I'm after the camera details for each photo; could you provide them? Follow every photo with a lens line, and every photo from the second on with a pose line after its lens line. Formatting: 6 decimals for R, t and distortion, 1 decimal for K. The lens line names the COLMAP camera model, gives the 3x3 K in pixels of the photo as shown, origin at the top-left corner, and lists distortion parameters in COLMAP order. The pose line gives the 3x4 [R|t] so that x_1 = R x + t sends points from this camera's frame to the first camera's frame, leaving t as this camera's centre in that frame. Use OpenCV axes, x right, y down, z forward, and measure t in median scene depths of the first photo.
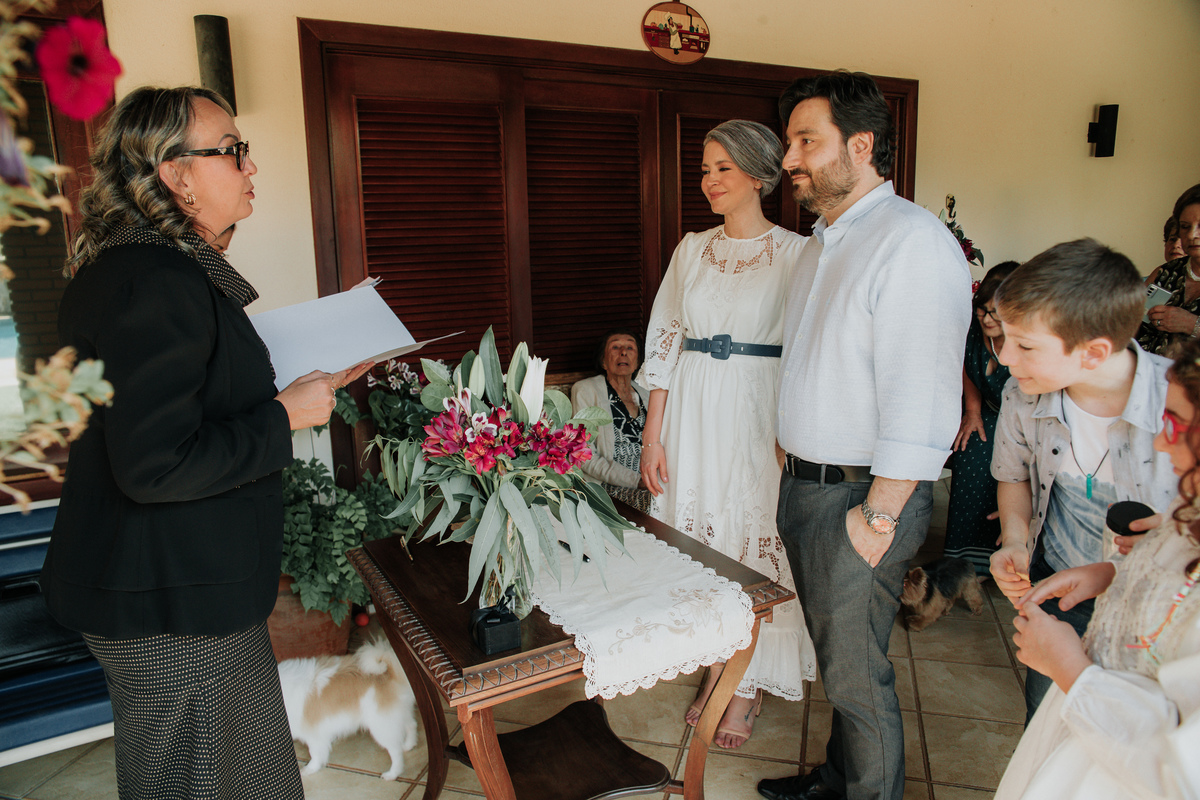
lens RADIAL K [[805.6, 0, 599.9], [0, 805.6, 402.1], [0, 0, 1]] dist [-0.028071, -0.004950]
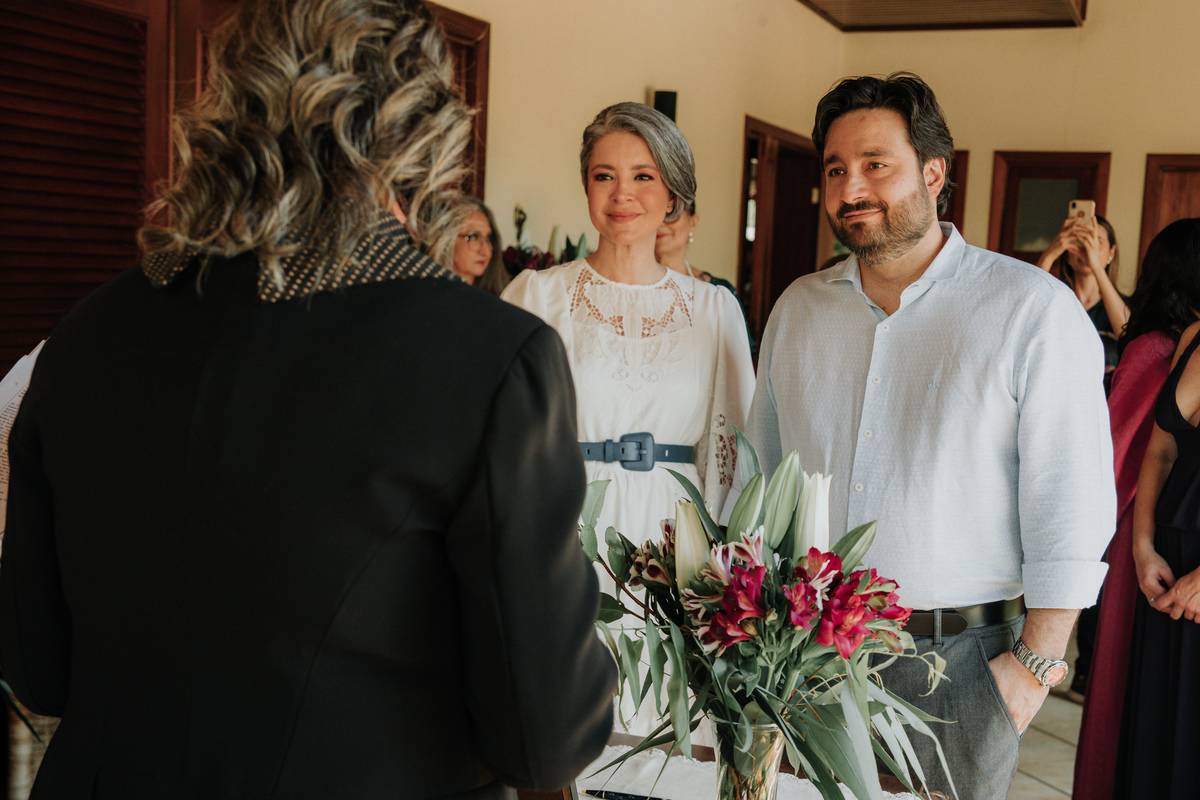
lens RADIAL K [[1522.3, 0, 599.7], [0, 1522.3, 395.5], [0, 0, 1]] dist [0.158736, 0.000000]
pose [[0.783154, -0.006253, 0.621797, -0.627449], [0.071213, 0.994272, -0.079695, -0.019037], [-0.617737, 0.106694, 0.779113, 0.074432]]
